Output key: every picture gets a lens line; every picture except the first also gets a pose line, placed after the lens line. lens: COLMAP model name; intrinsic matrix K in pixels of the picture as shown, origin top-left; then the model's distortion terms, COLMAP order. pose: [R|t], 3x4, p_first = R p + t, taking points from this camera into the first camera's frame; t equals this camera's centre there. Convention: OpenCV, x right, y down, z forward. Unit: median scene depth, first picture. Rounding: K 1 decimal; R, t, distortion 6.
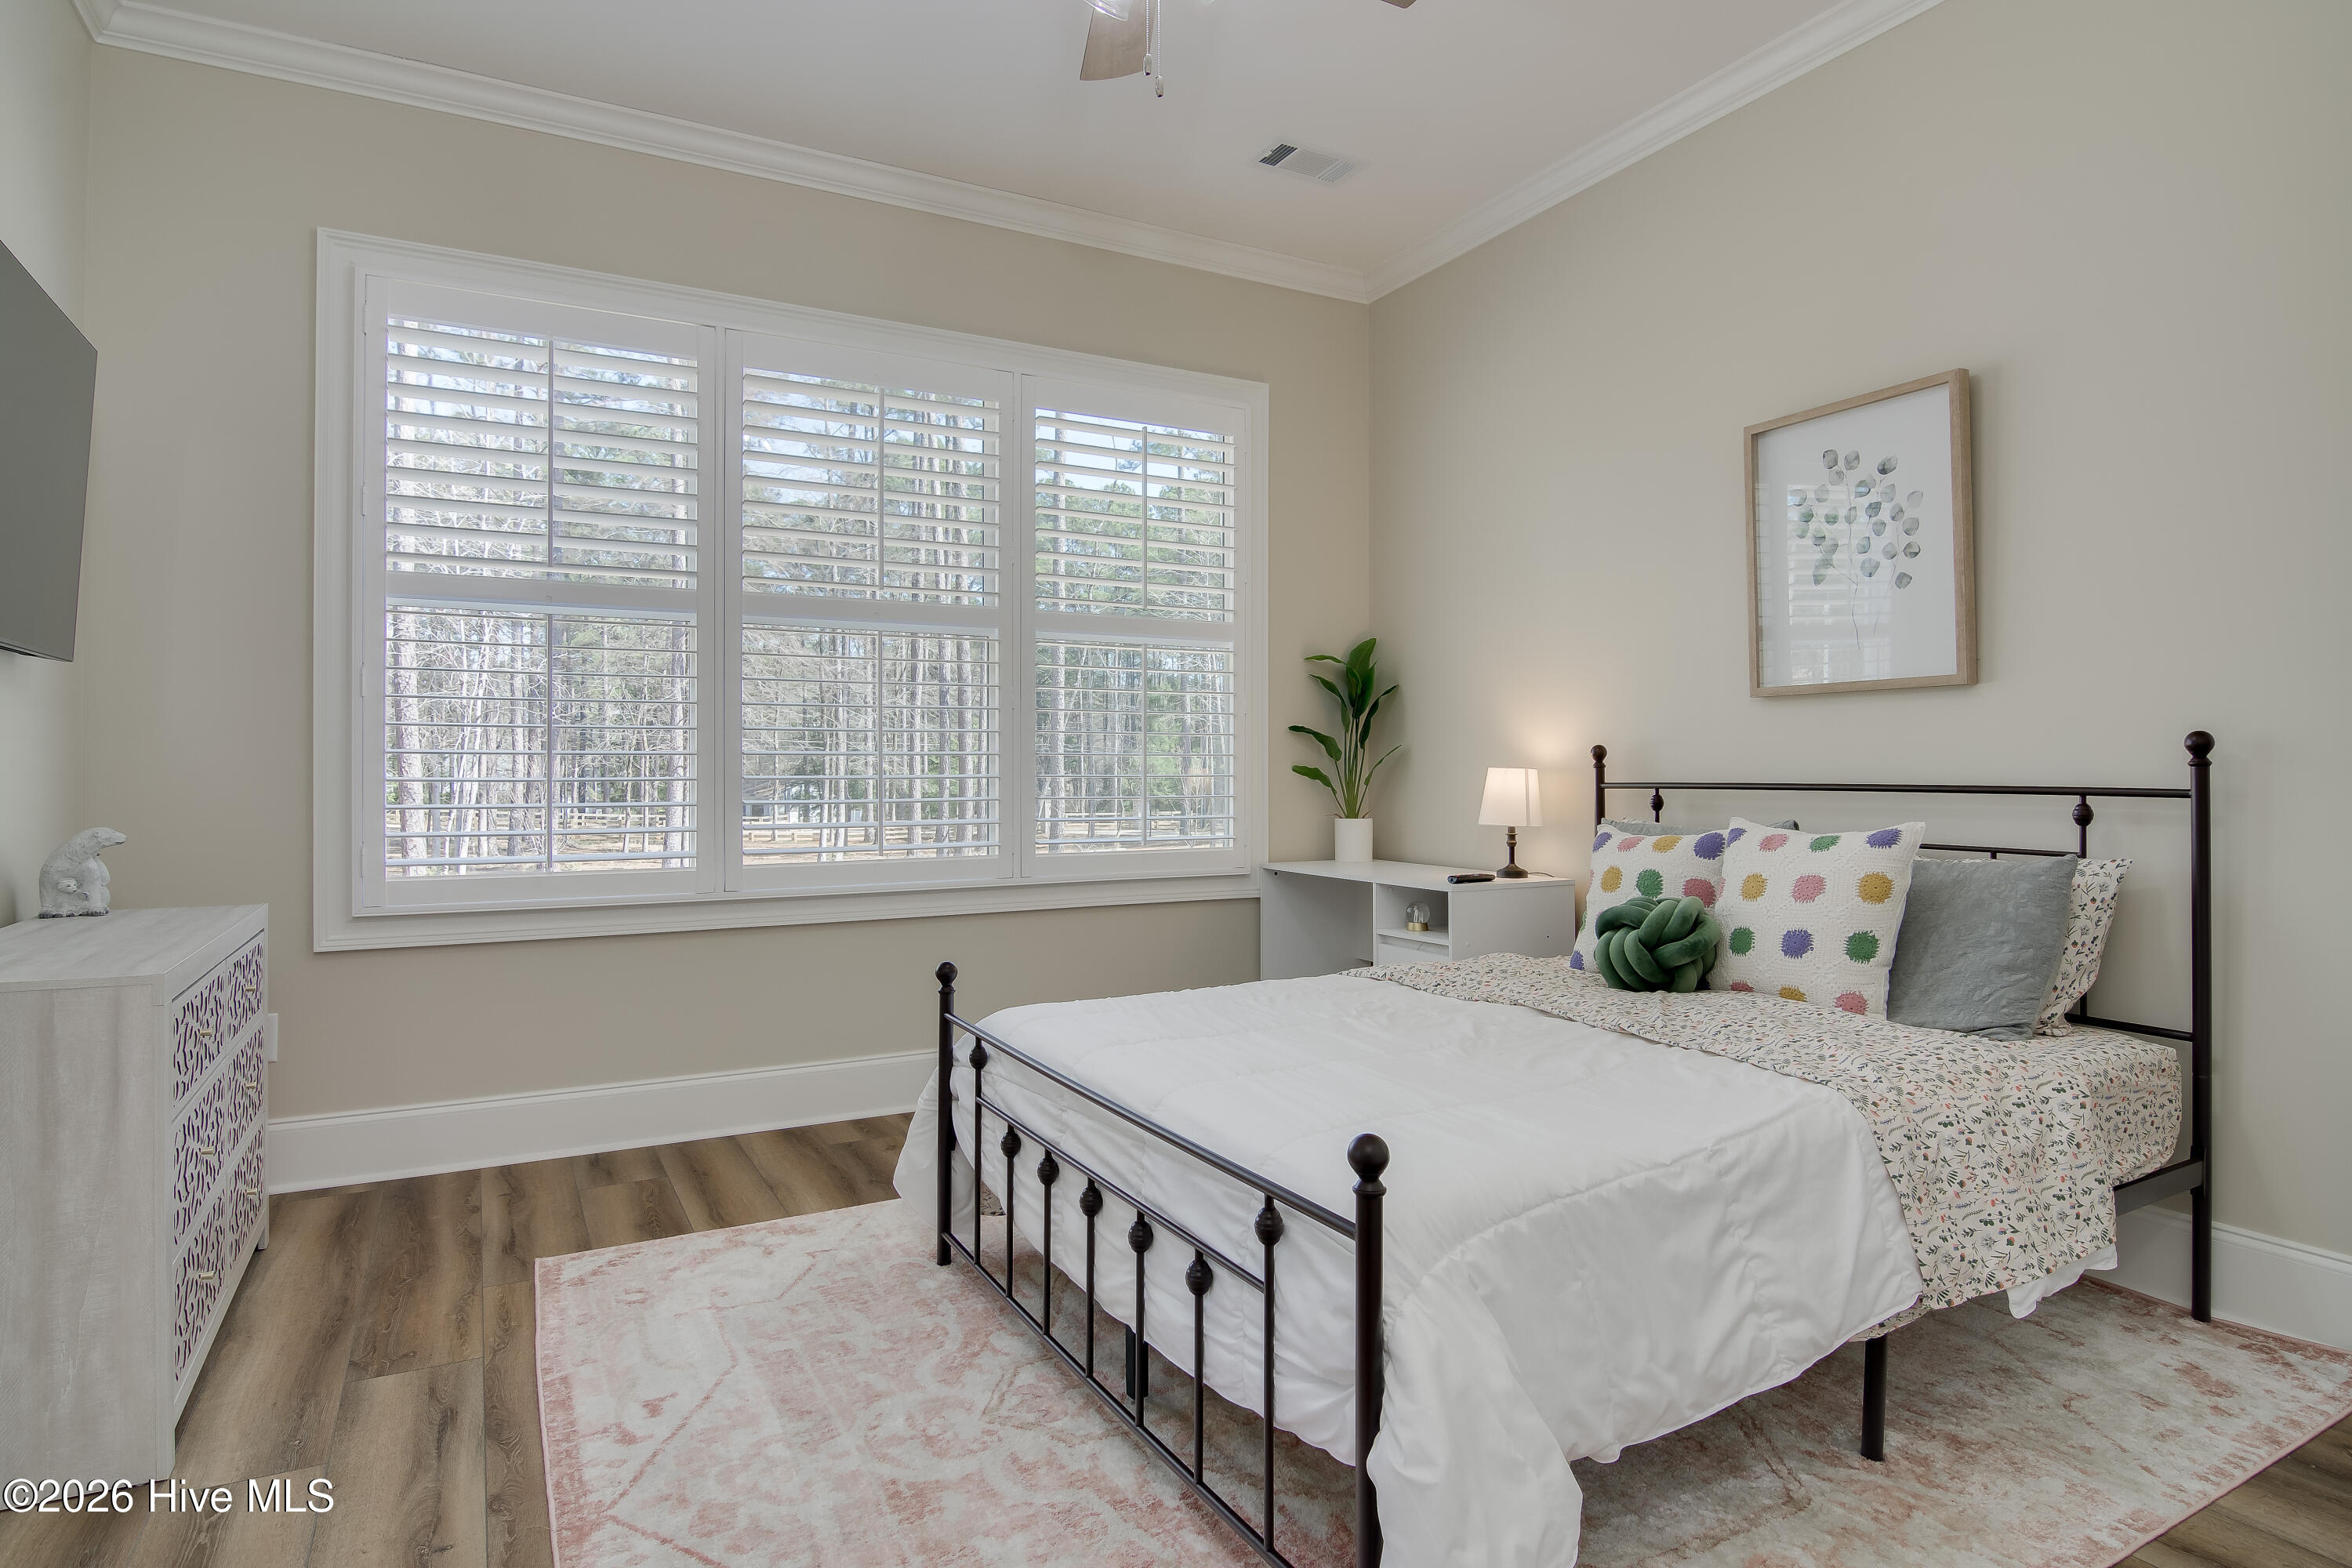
lens RADIAL K [[1104.0, 0, 1176.0], [0, 1104.0, 740.1], [0, 0, 1]] dist [0.000243, 0.000031]
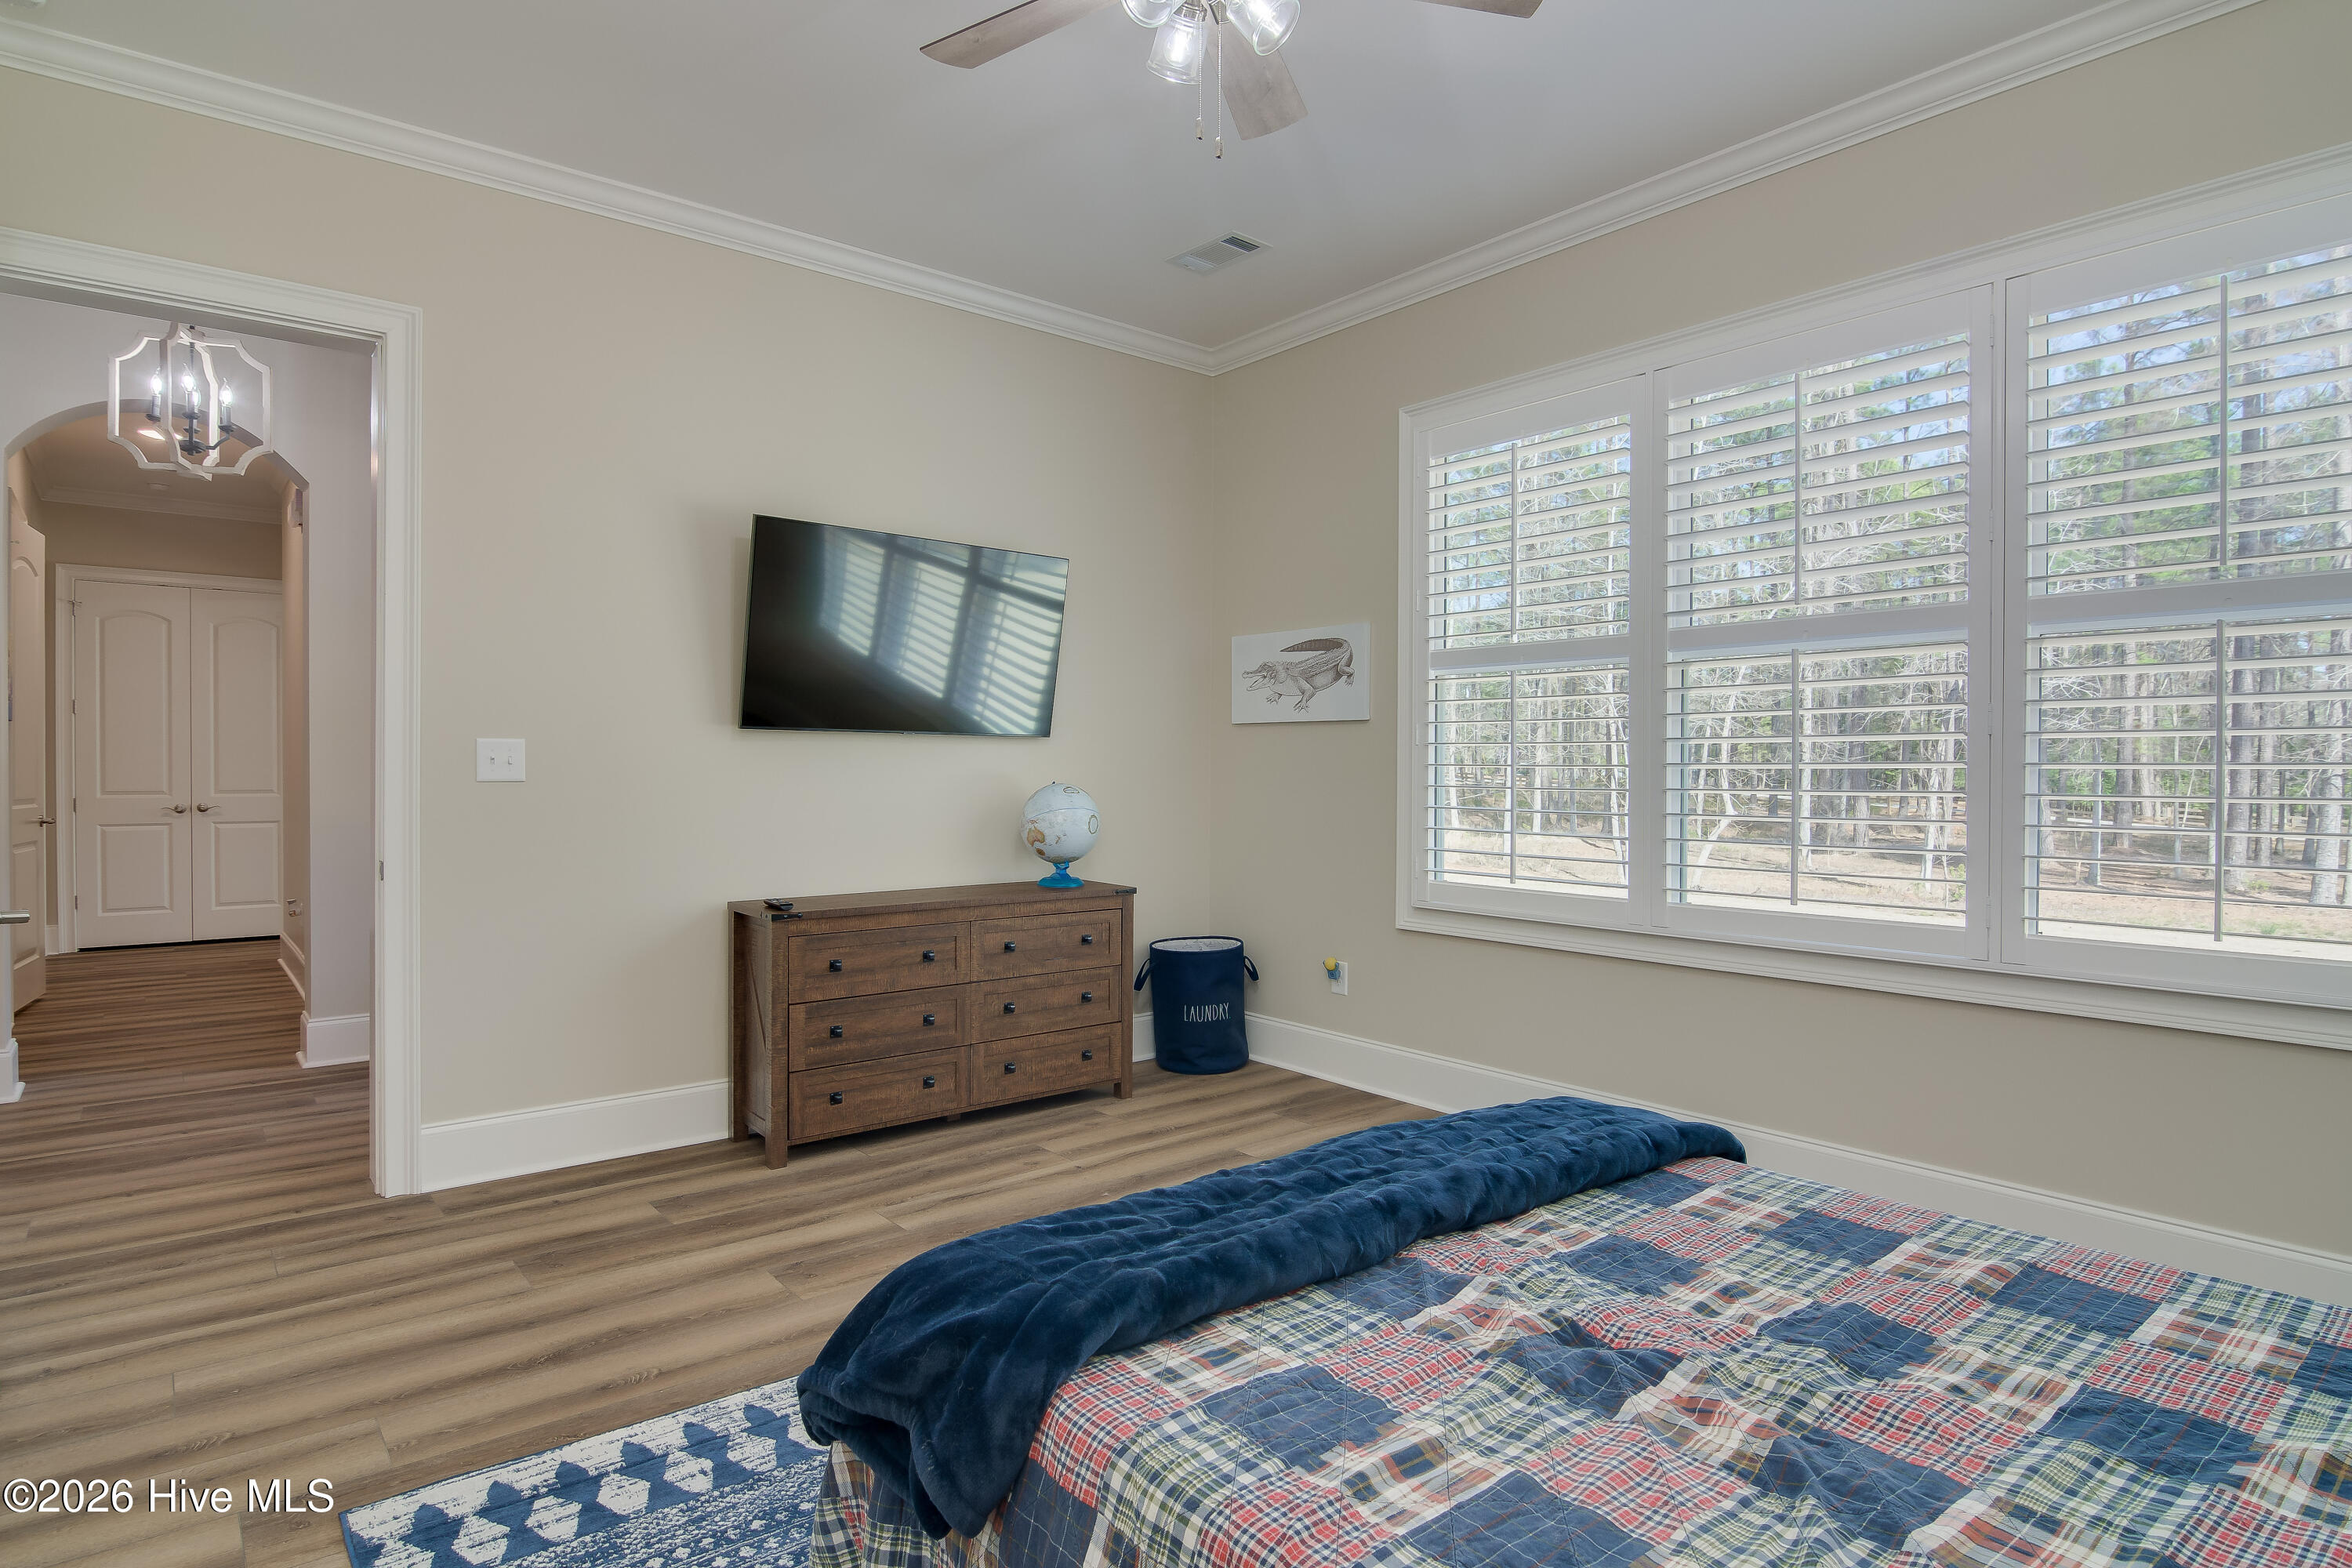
lens RADIAL K [[1281.3, 0, 1176.0], [0, 1281.3, 784.0], [0, 0, 1]] dist [0.001734, -0.016955]
pose [[0.236665, 0.002349, -0.971589, 0.639875], [-0.001606, 0.999997, 0.002027, 0.004949], [0.971590, 0.001081, 0.236668, 0.300490]]
